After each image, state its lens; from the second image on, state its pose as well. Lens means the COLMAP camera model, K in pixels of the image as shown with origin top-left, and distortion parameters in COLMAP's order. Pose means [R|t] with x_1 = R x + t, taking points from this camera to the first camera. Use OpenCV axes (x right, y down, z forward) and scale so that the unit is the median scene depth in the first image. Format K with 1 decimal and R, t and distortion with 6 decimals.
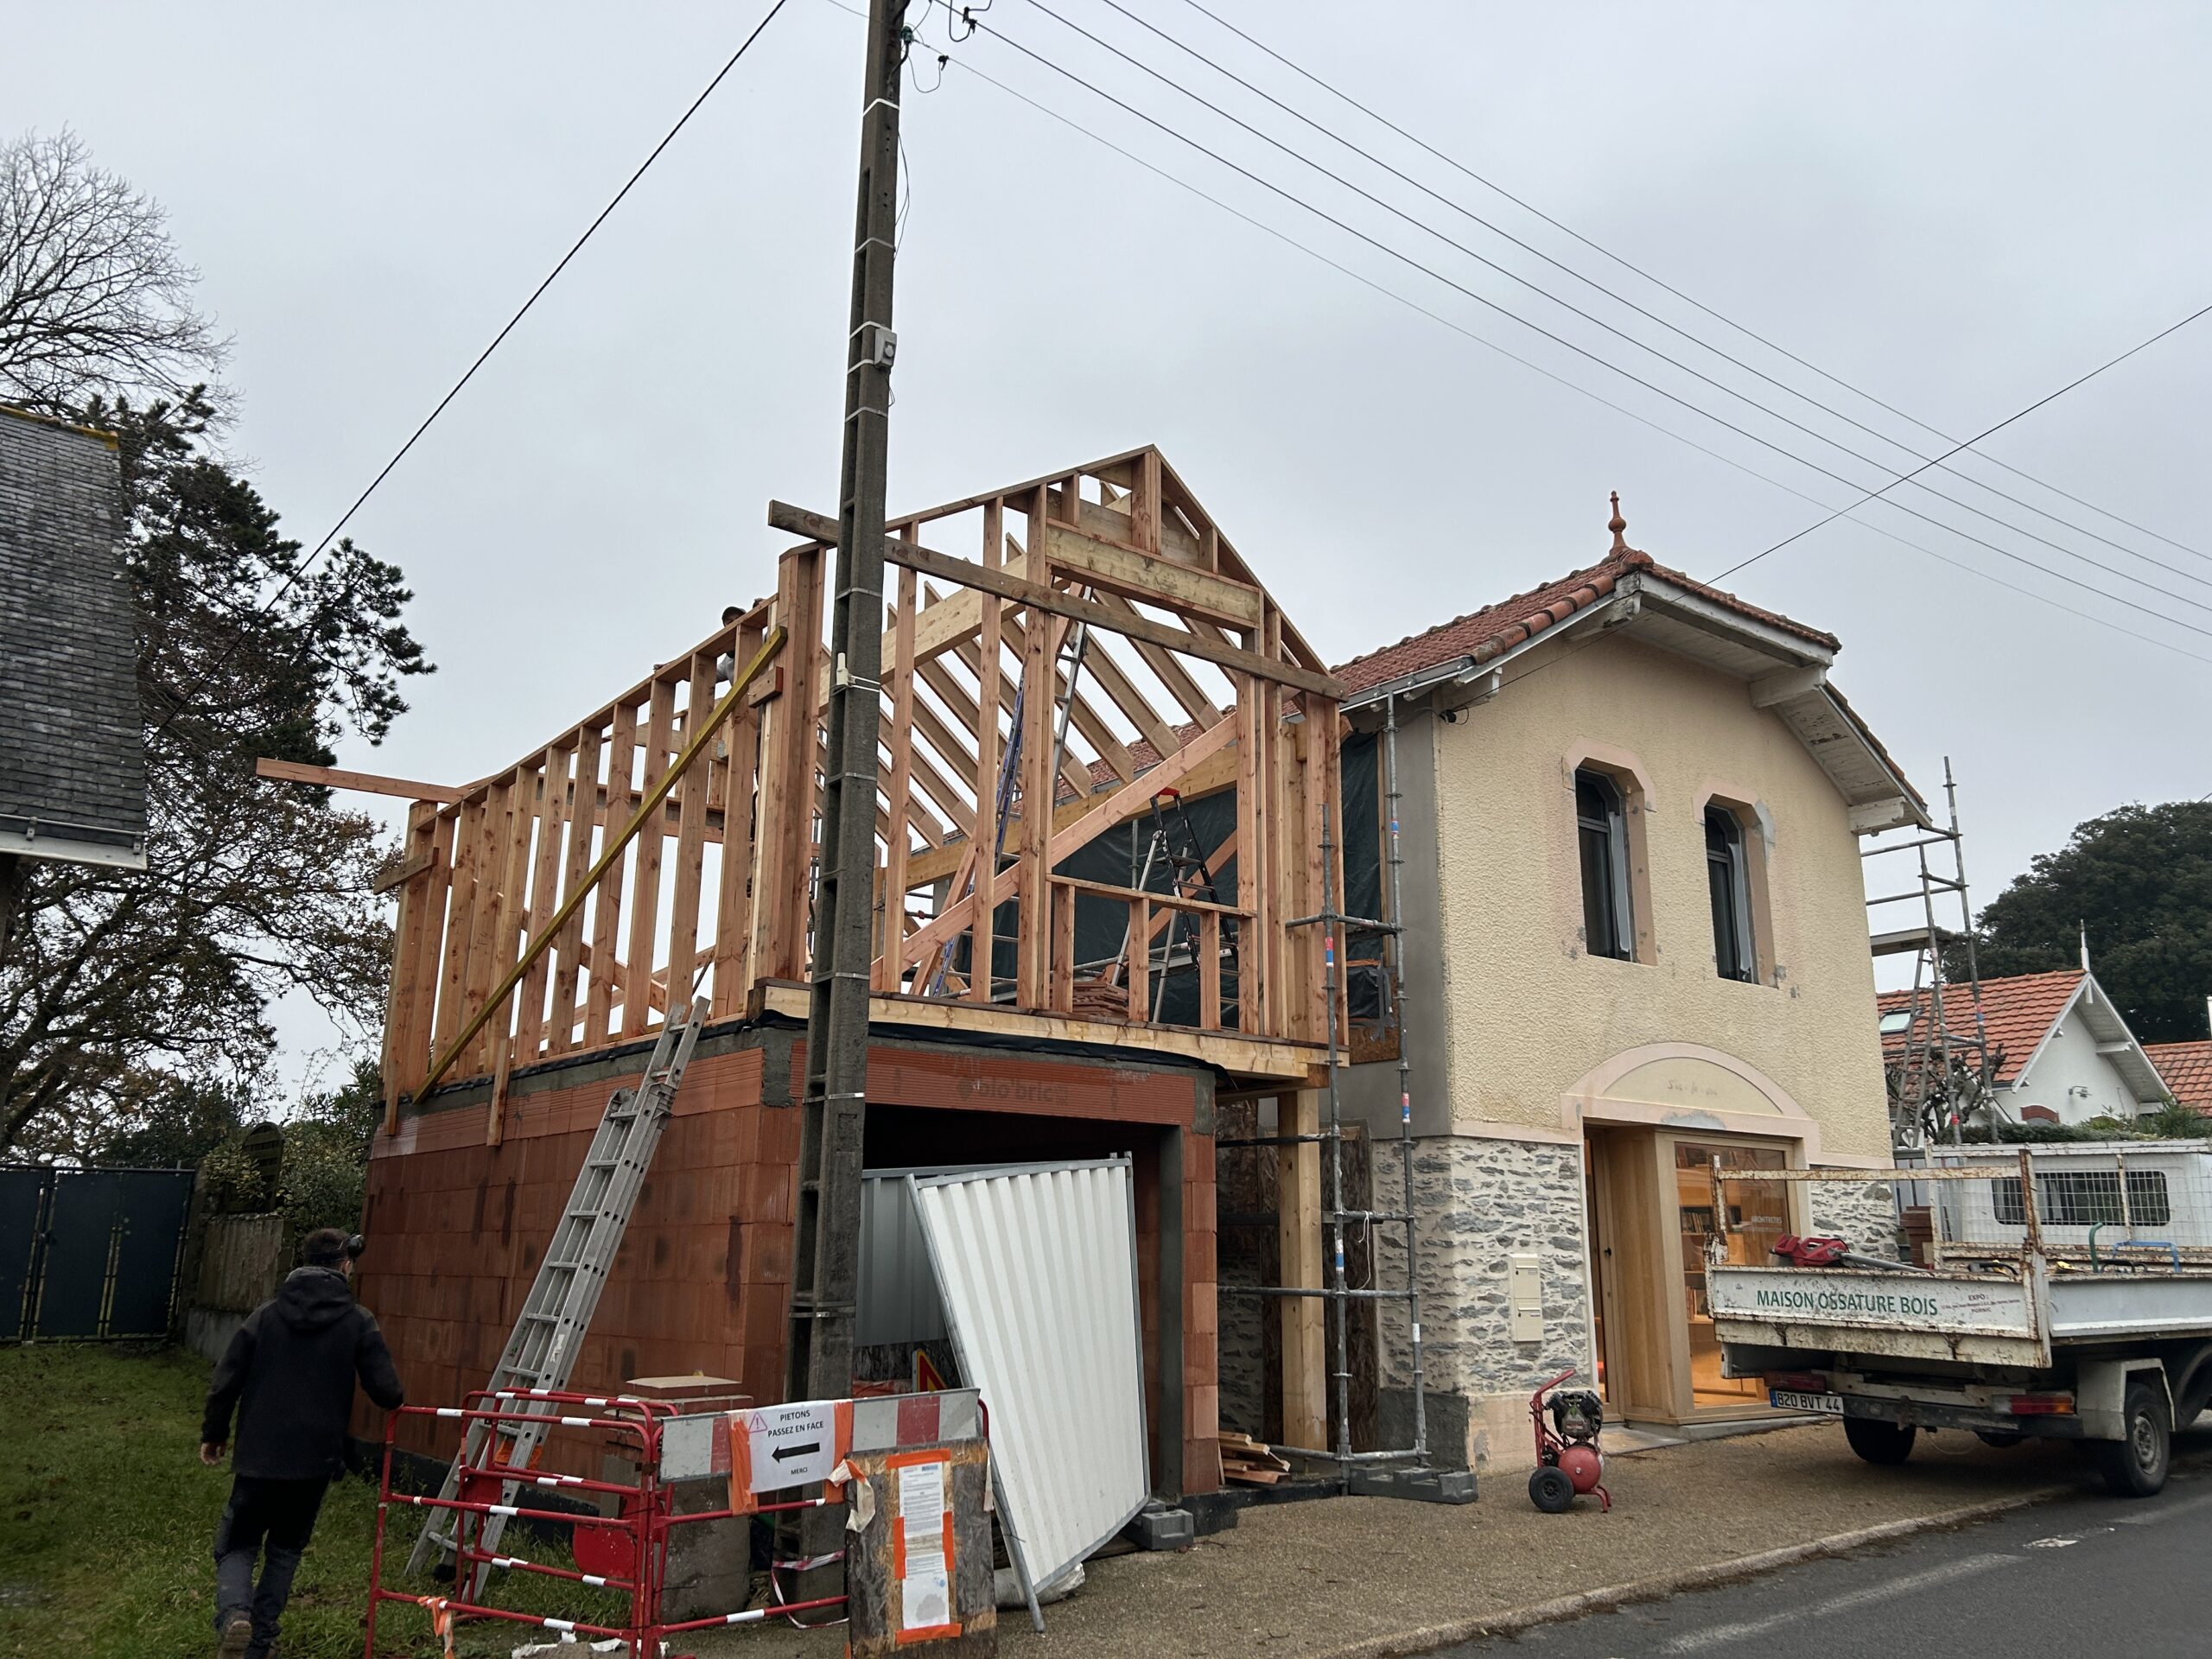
lens RADIAL K [[1680.8, 0, 1112.7], [0, 1680.8, 875.9], [0, 0, 1]] dist [0.047285, -0.007606]
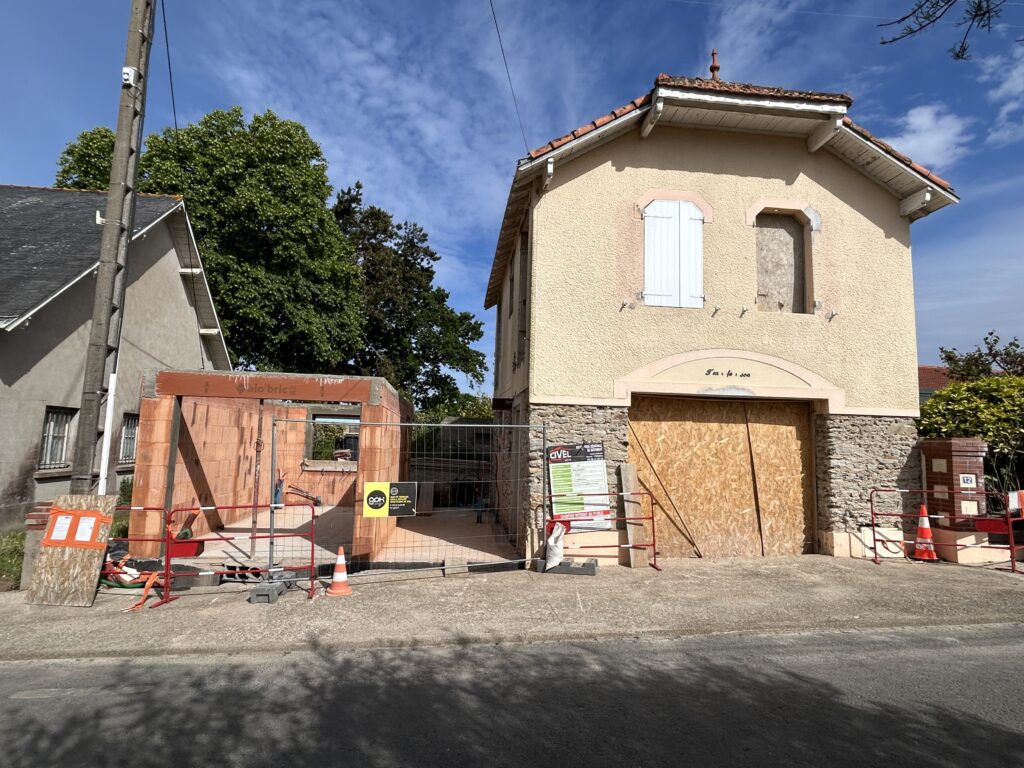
lens RADIAL K [[562.4, 0, 514.3], [0, 562.4, 382.5], [0, 0, 1]] dist [0.002884, 0.000279]
pose [[0.849804, -0.041077, -0.525496, 0.429288], [0.096389, 0.992258, 0.078311, 0.060662], [0.518211, -0.117201, 0.847185, 0.342133]]
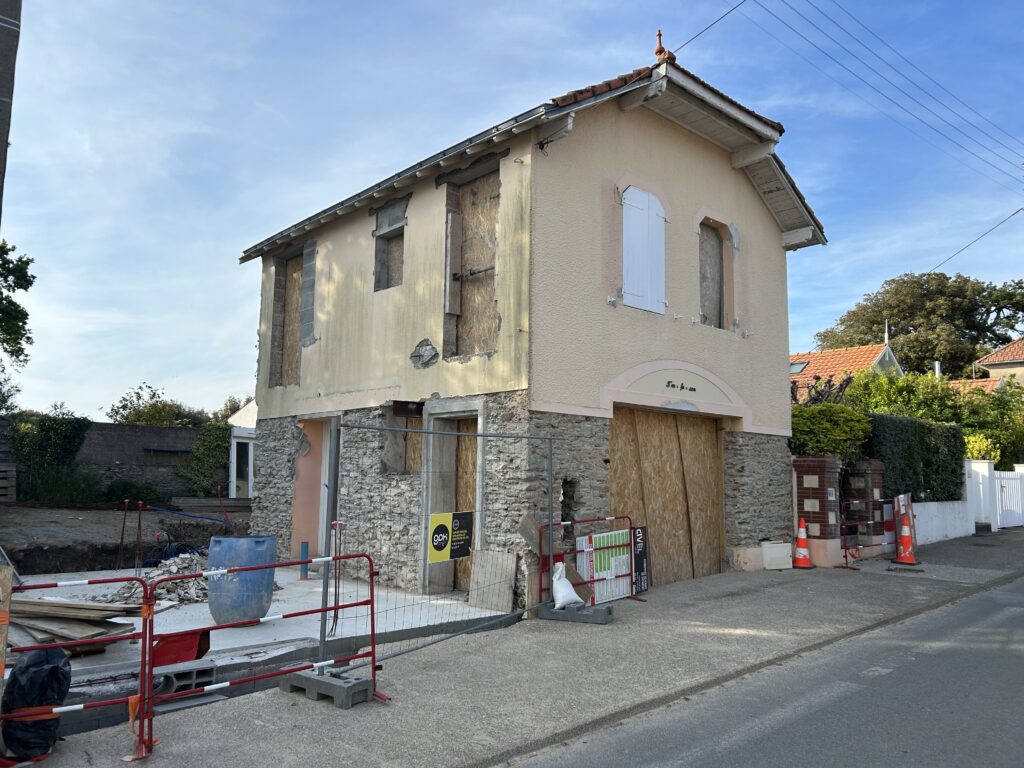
lens RADIAL K [[778.1, 0, 506.5], [0, 778.1, 386.6], [0, 0, 1]] dist [0.047285, -0.007606]
pose [[0.996717, 0.021745, 0.077992, 0.097404], [-0.030240, 0.993532, 0.109455, 0.040978], [-0.075108, -0.111455, 0.990927, 0.215459]]
